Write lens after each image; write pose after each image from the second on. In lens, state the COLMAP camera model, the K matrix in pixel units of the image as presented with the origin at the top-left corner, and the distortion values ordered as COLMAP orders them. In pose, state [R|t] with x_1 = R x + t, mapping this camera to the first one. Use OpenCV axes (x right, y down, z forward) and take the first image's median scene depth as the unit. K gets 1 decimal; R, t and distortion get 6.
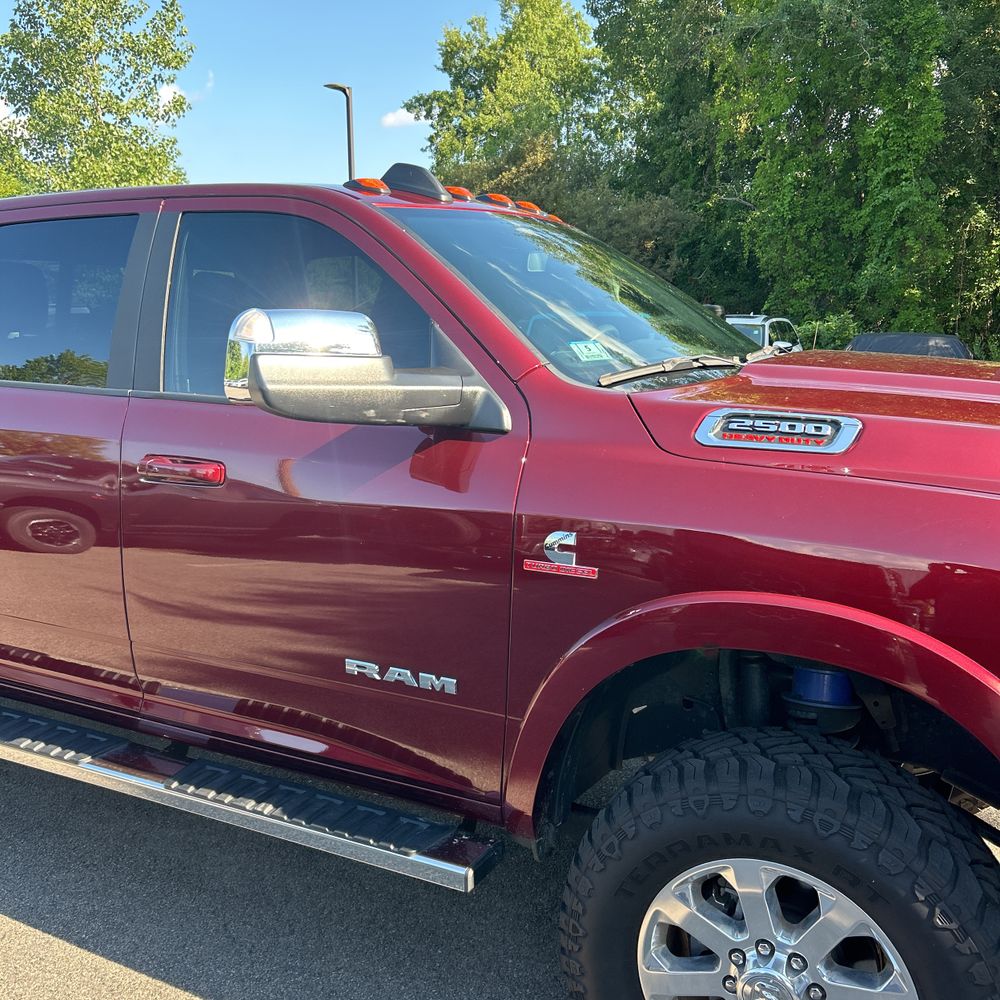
lens RADIAL K [[1013.4, 0, 502.7], [0, 1013.4, 486.1], [0, 0, 1]] dist [0.014831, 0.000000]
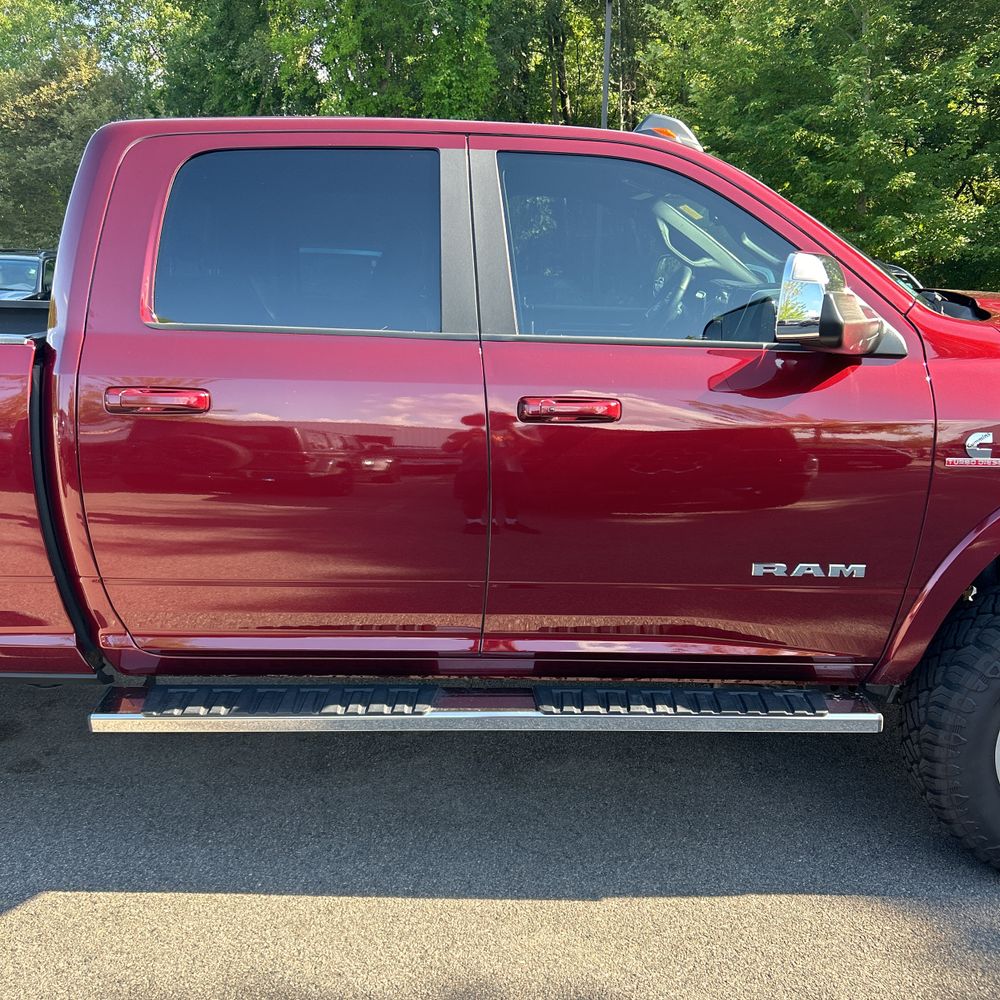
lens RADIAL K [[1013.4, 0, 508.3], [0, 1013.4, 512.8], [0, 0, 1]] dist [0.014831, 0.000000]
pose [[0.886277, -0.101582, 0.451878, -1.031243], [0.064656, 0.993234, 0.096468, -0.016794], [-0.458620, -0.056281, 0.886849, 0.129043]]
